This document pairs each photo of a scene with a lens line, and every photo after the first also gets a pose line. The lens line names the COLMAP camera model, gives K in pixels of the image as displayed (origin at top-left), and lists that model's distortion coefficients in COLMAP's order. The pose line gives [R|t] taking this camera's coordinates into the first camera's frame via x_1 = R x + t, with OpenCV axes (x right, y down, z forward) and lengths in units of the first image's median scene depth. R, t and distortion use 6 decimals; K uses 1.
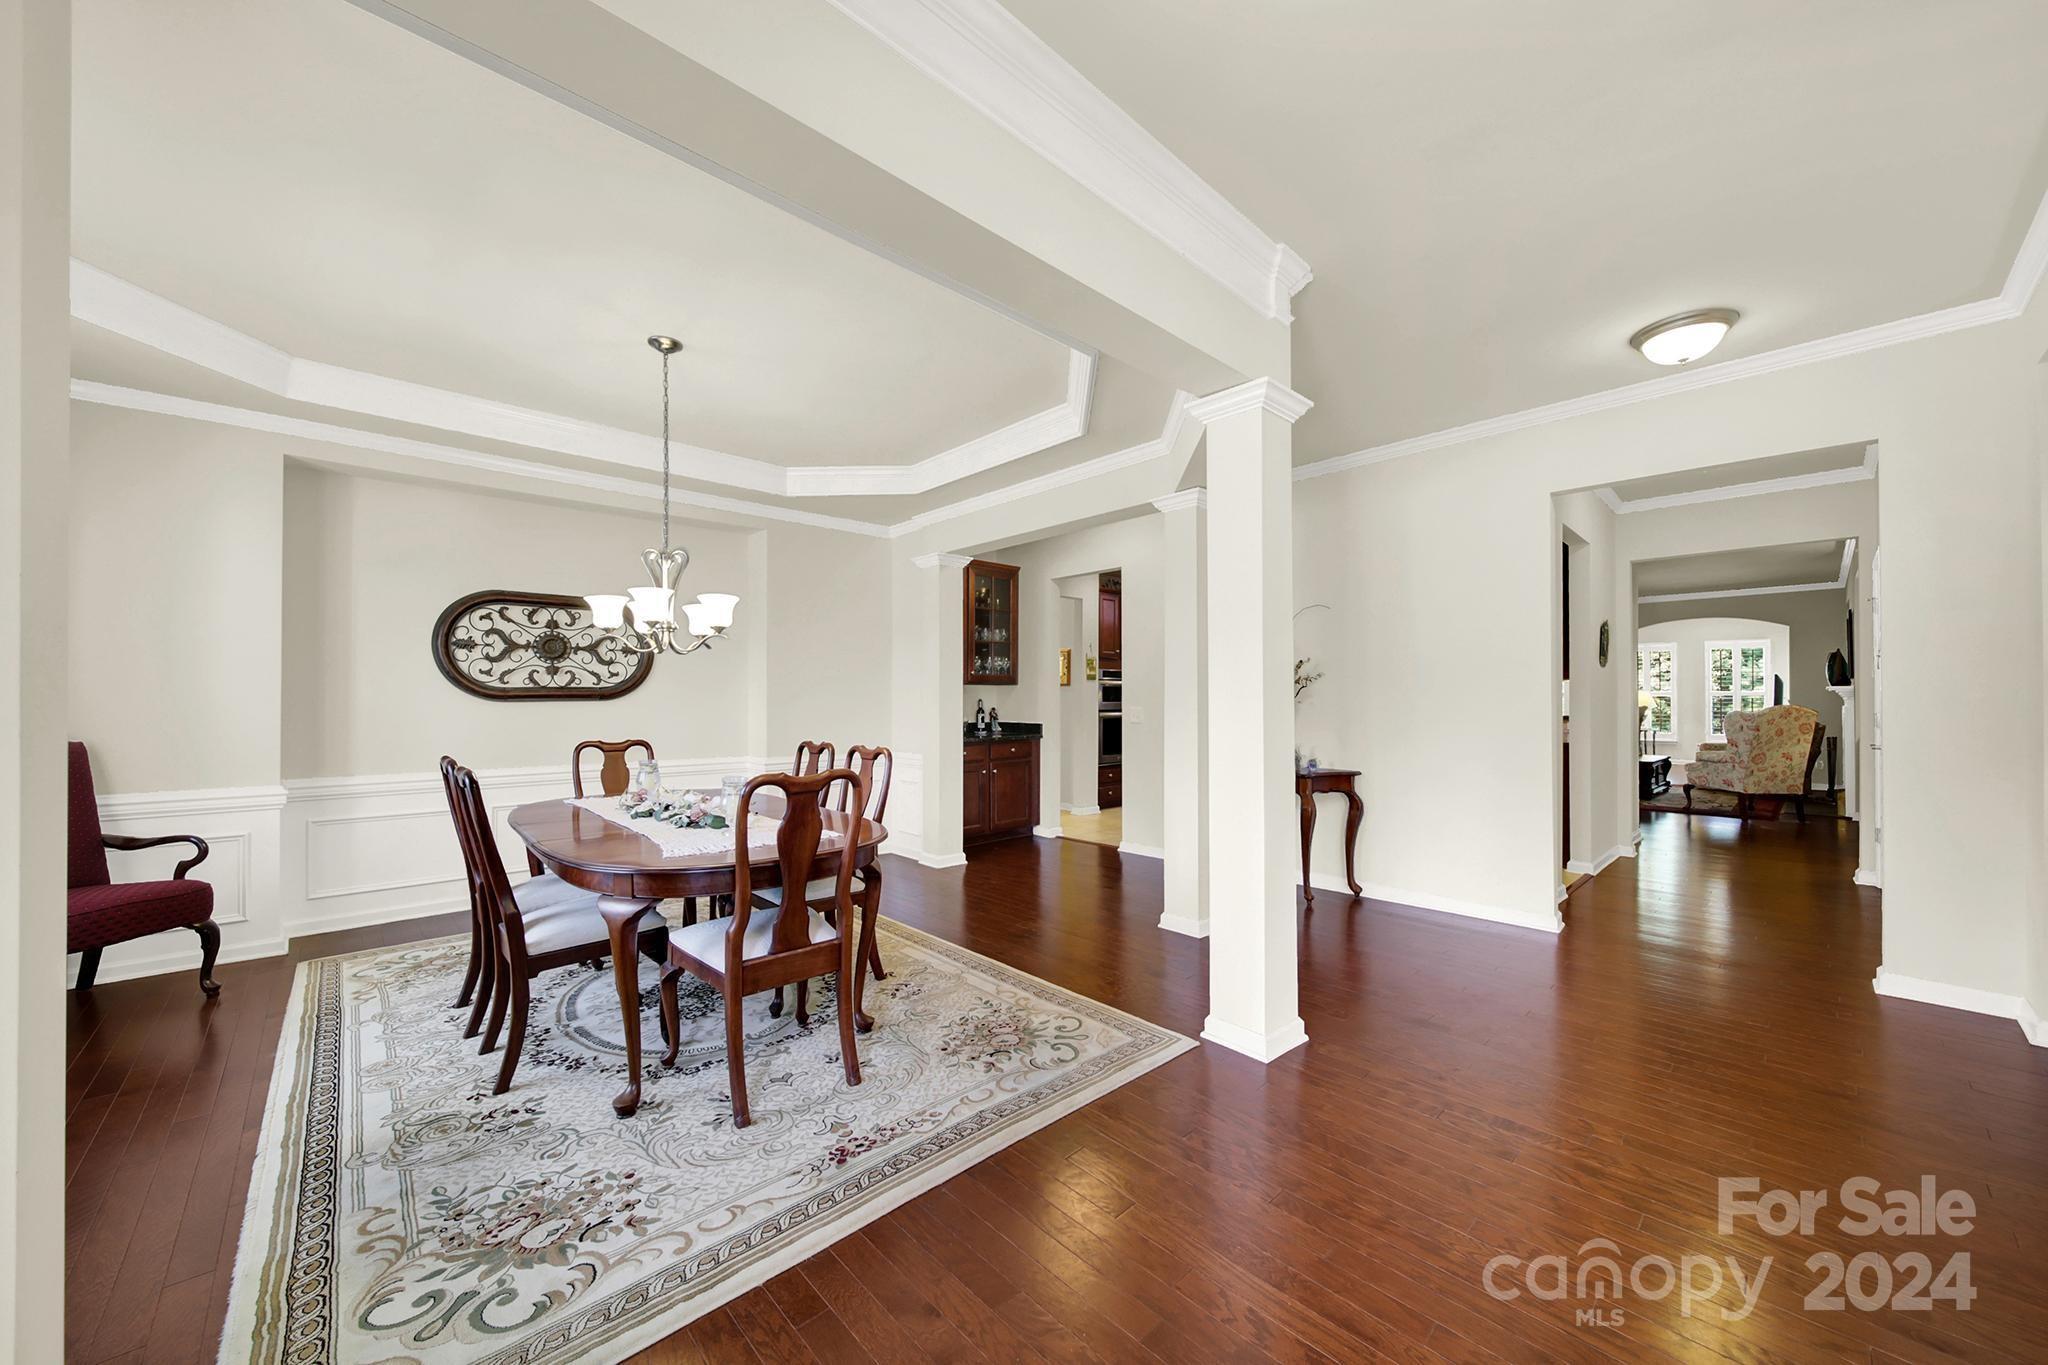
lens RADIAL K [[730.9, 0, 1024.0], [0, 730.9, 682.5], [0, 0, 1]] dist [-0.001476, -0.000168]
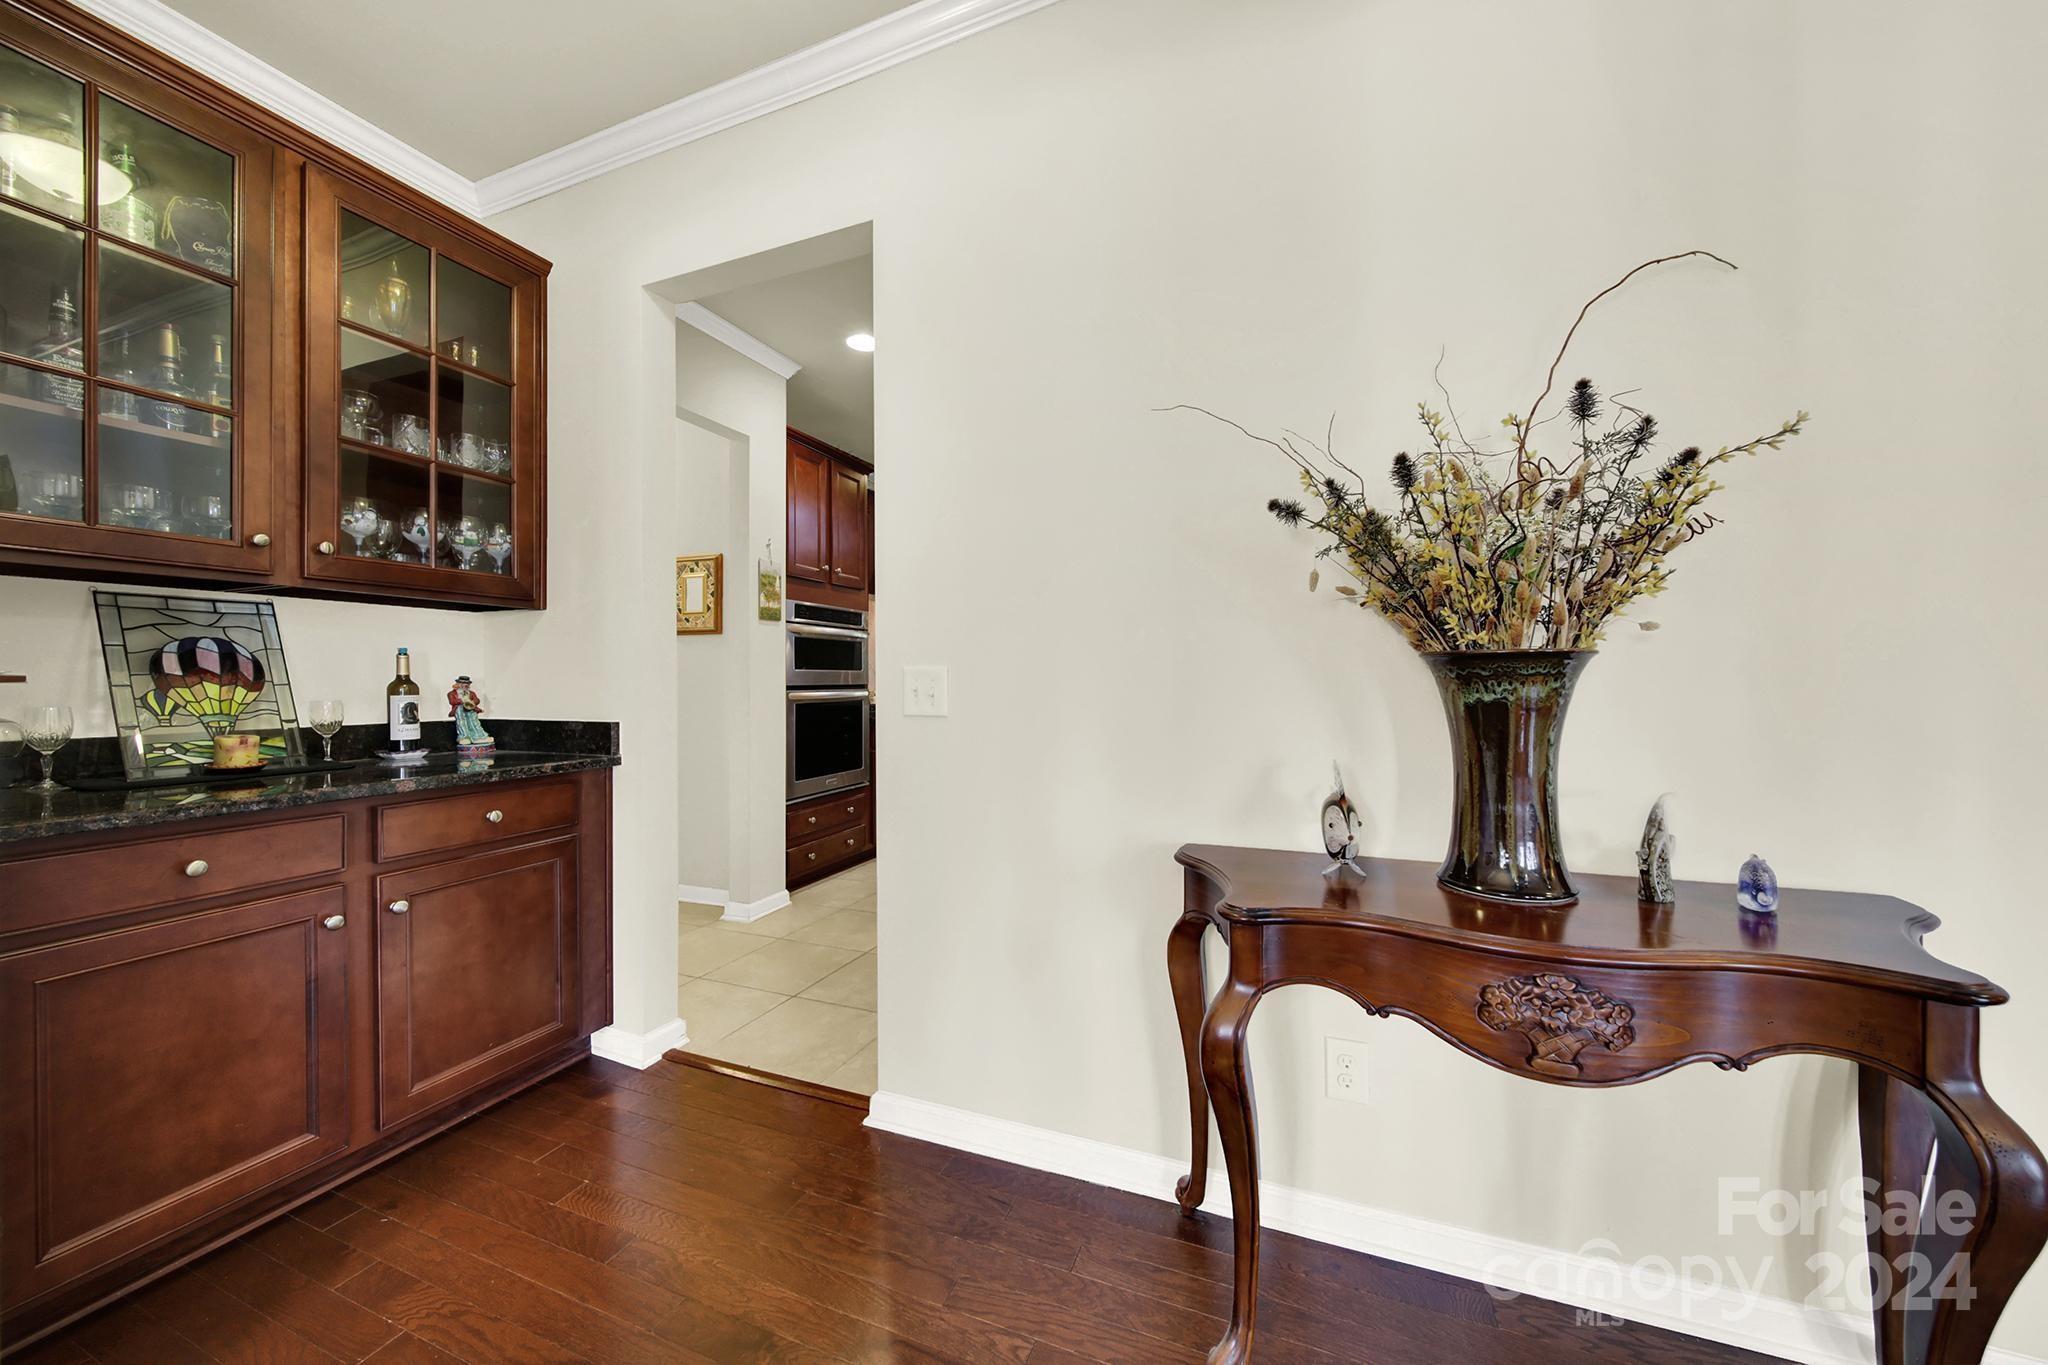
lens RADIAL K [[730.9, 0, 1024.0], [0, 730.9, 682.5], [0, 0, 1]] dist [-0.001476, -0.000168]
pose [[0.906301, -0.003574, 0.422618, 0.051707], [-0.005764, 0.999767, 0.020816, 0.030444], [-0.422594, -0.021302, 0.906069, 0.624973]]
